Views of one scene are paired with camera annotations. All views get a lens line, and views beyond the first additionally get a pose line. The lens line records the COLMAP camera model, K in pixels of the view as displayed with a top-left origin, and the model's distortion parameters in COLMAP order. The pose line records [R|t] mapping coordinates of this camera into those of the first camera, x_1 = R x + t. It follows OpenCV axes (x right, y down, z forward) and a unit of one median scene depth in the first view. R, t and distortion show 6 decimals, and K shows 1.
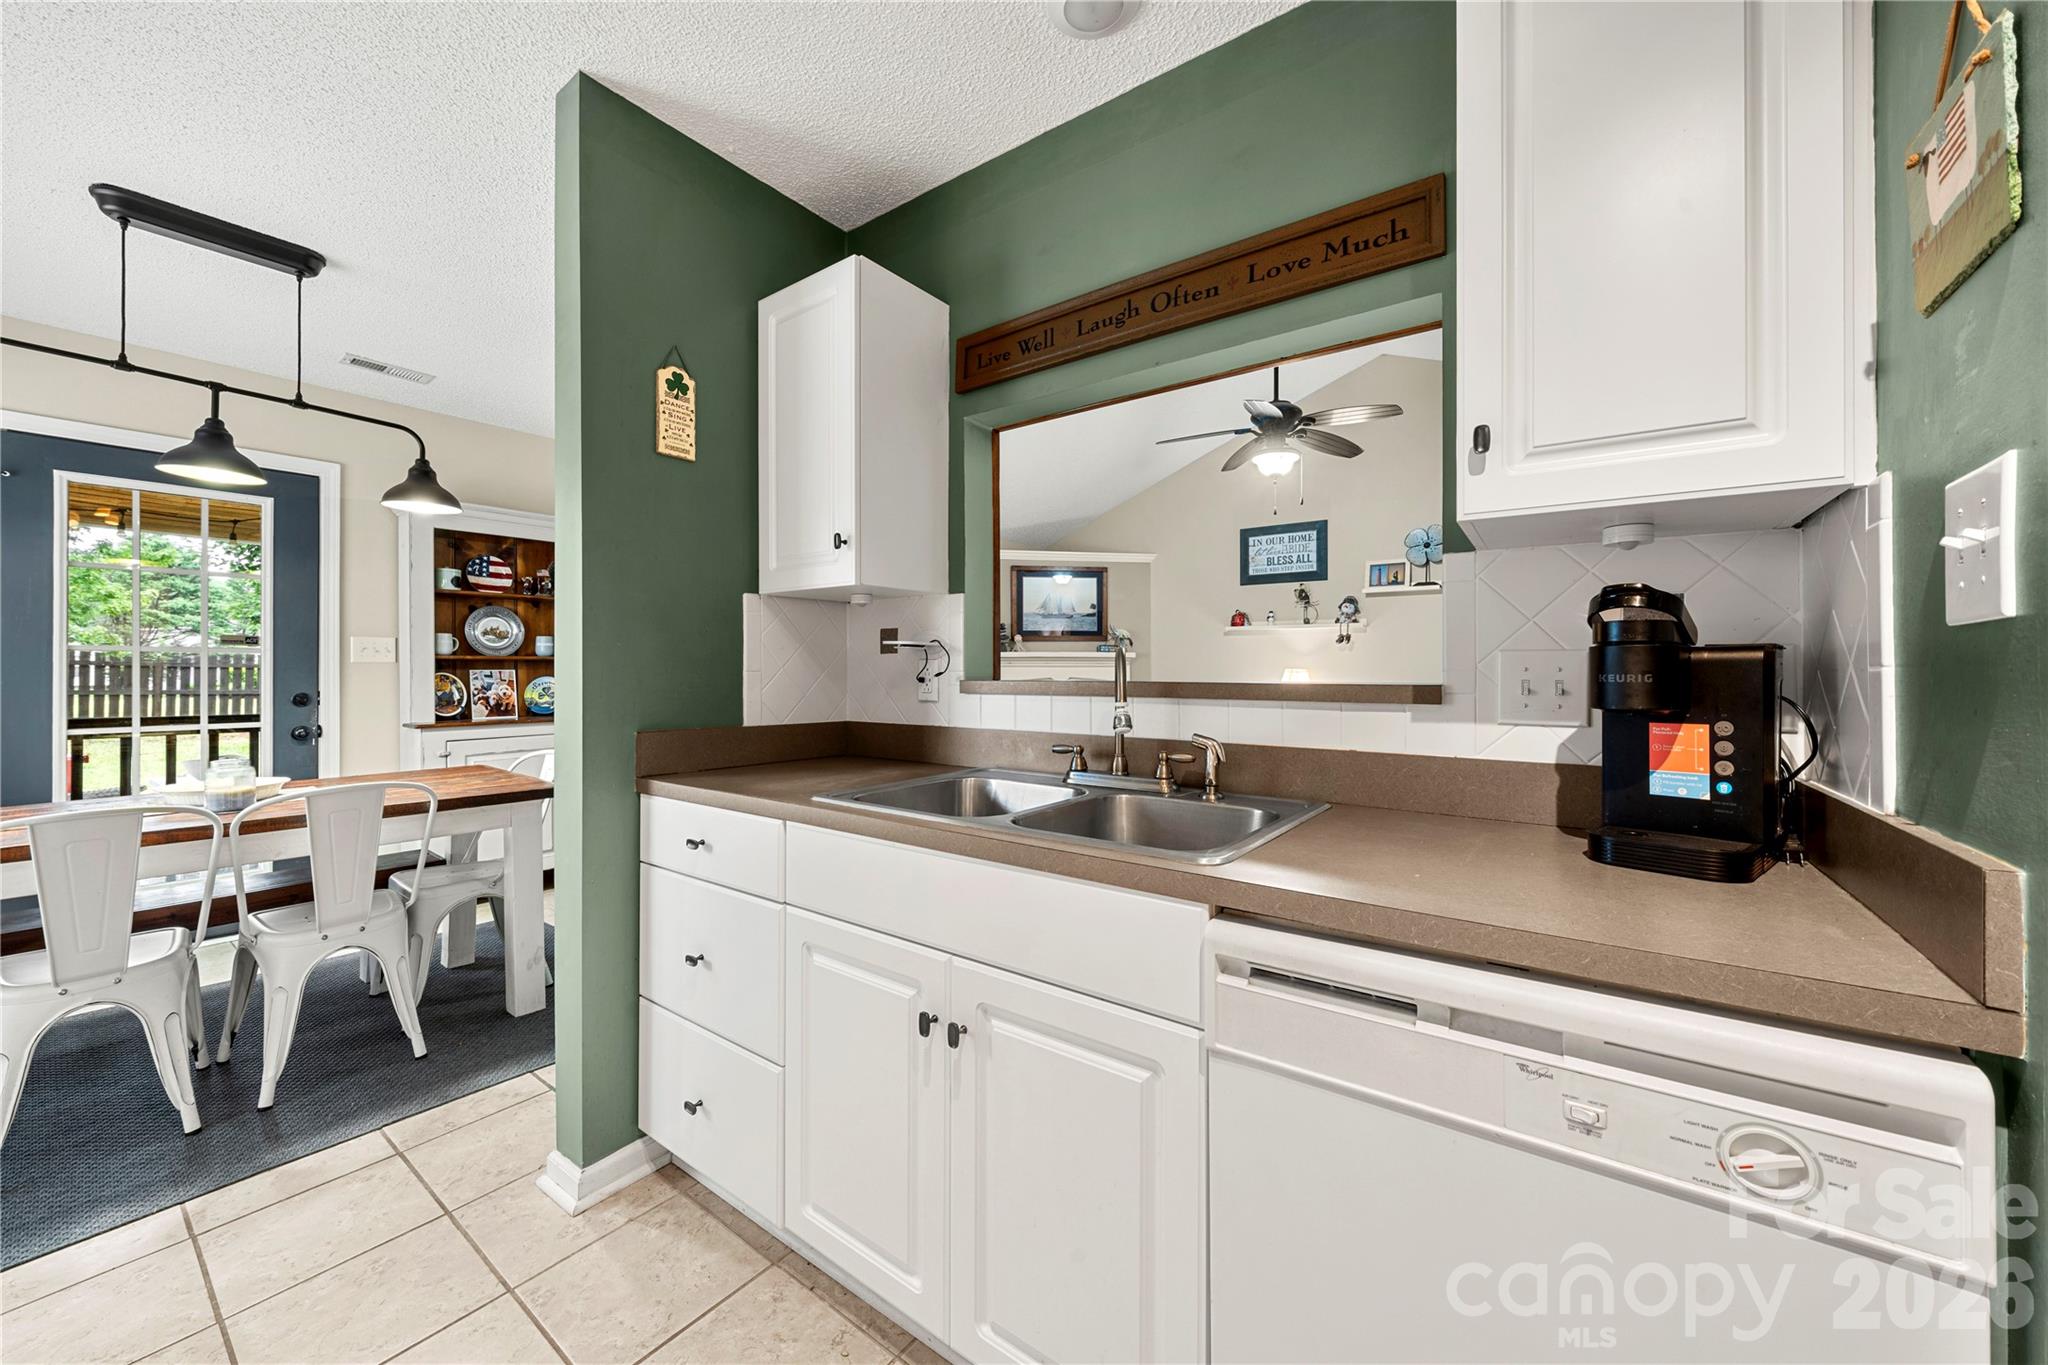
lens RADIAL K [[782.9, 0, 1037.1], [0, 782.9, 663.3], [0, 0, 1]] dist [-0.000787, -0.000213]
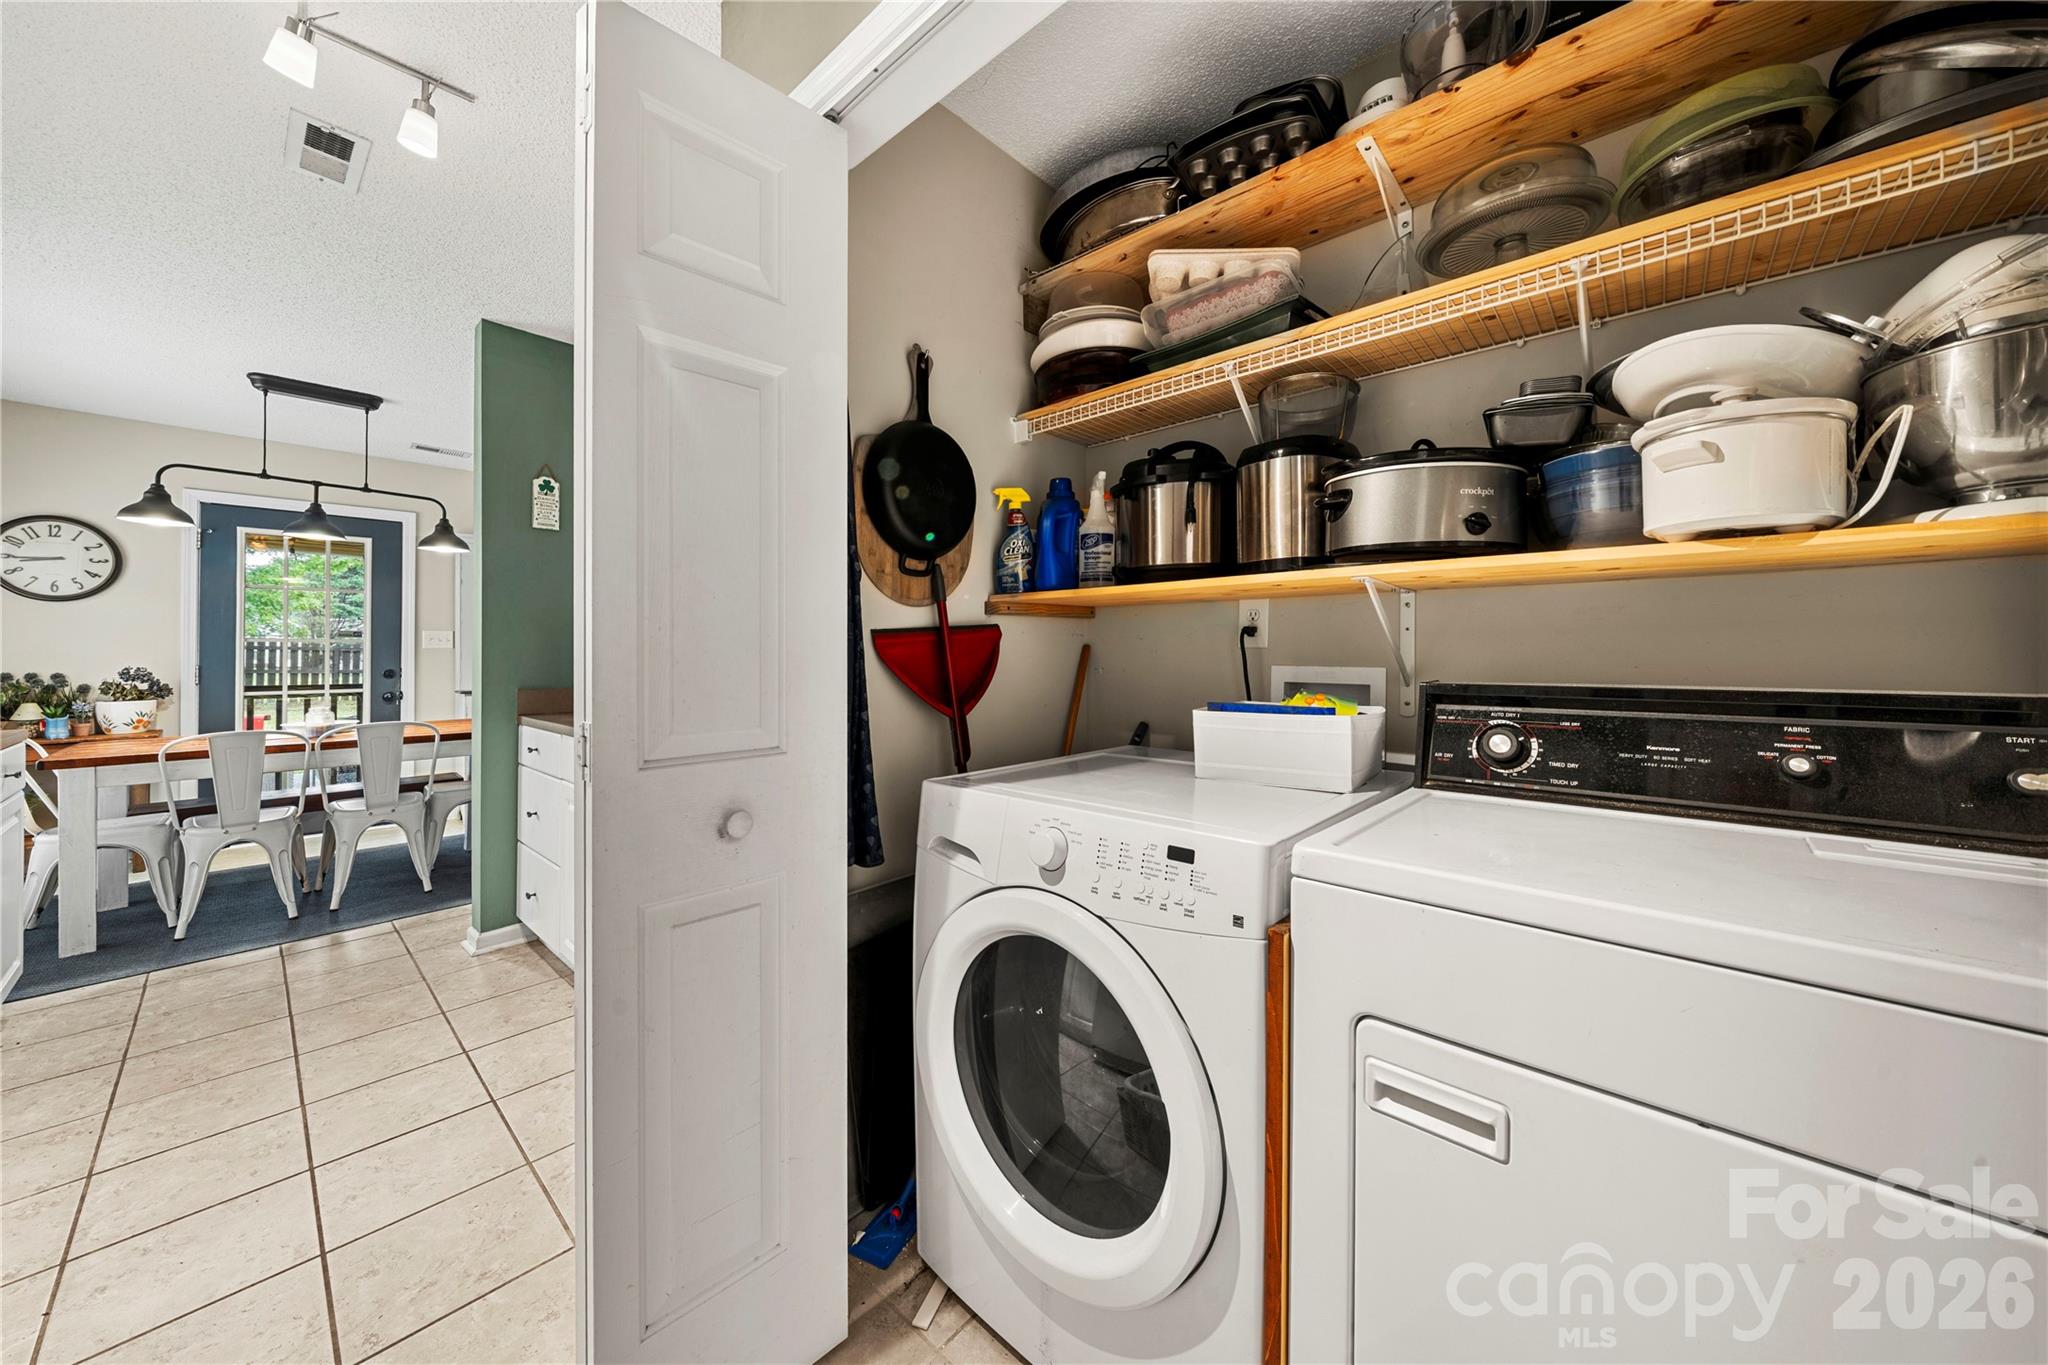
lens RADIAL K [[713.0, 0, 1013.6], [0, 713.0, 641.6], [0, 0, 1]] dist [-0.010043, -0.000013]
pose [[0.996399, -0.002795, -0.084746, 0.536431], [0.002222, 0.999974, -0.006858, -0.004344], [0.084762, 0.006645, 0.996379, -0.355469]]
